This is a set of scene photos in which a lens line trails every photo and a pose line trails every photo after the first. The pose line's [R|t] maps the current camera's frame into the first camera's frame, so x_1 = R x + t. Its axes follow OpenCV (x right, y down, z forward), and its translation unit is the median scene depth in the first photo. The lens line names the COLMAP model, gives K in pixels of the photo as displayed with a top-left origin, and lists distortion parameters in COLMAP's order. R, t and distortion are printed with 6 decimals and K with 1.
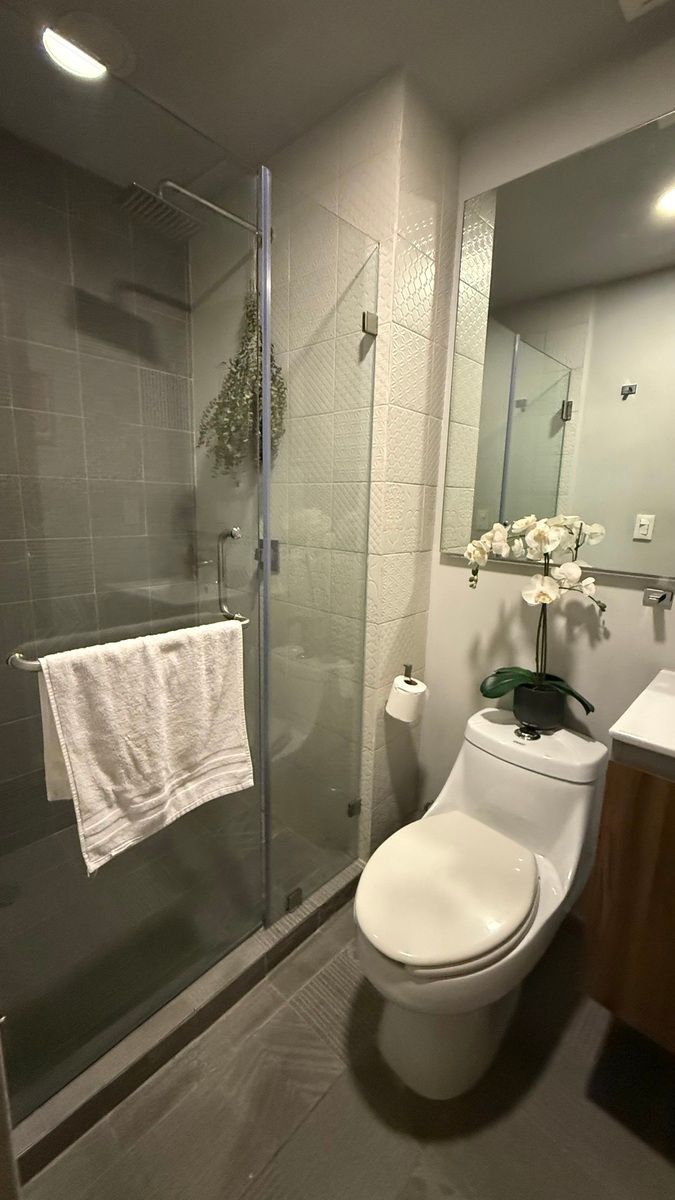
lens RADIAL K [[478.0, 0, 343.9], [0, 478.0, 600.9], [0, 0, 1]] dist [-0.000284, 0.000854]
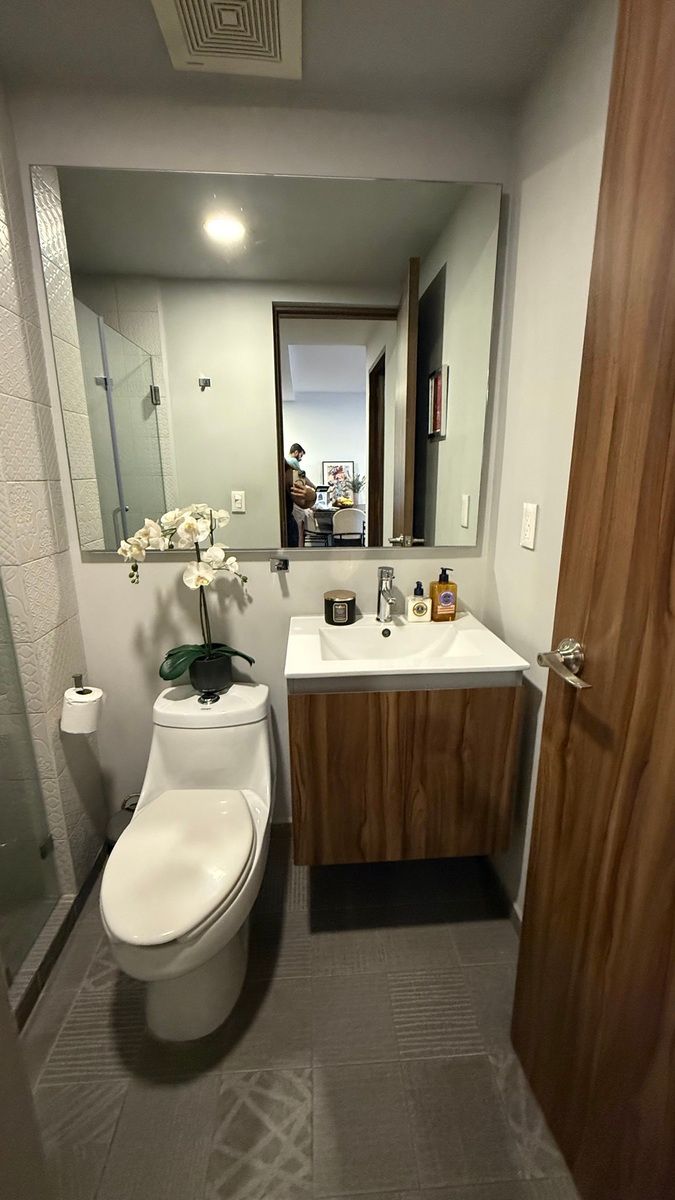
lens RADIAL K [[478.0, 0, 342.4], [0, 478.0, 599.2], [0, 0, 1]] dist [-0.000284, 0.000854]
pose [[0.677850, -0.212818, 0.703725, -0.152997], [0.164511, 0.976823, 0.136945, -0.058930], [-0.716558, 0.022942, 0.697150, -0.034438]]
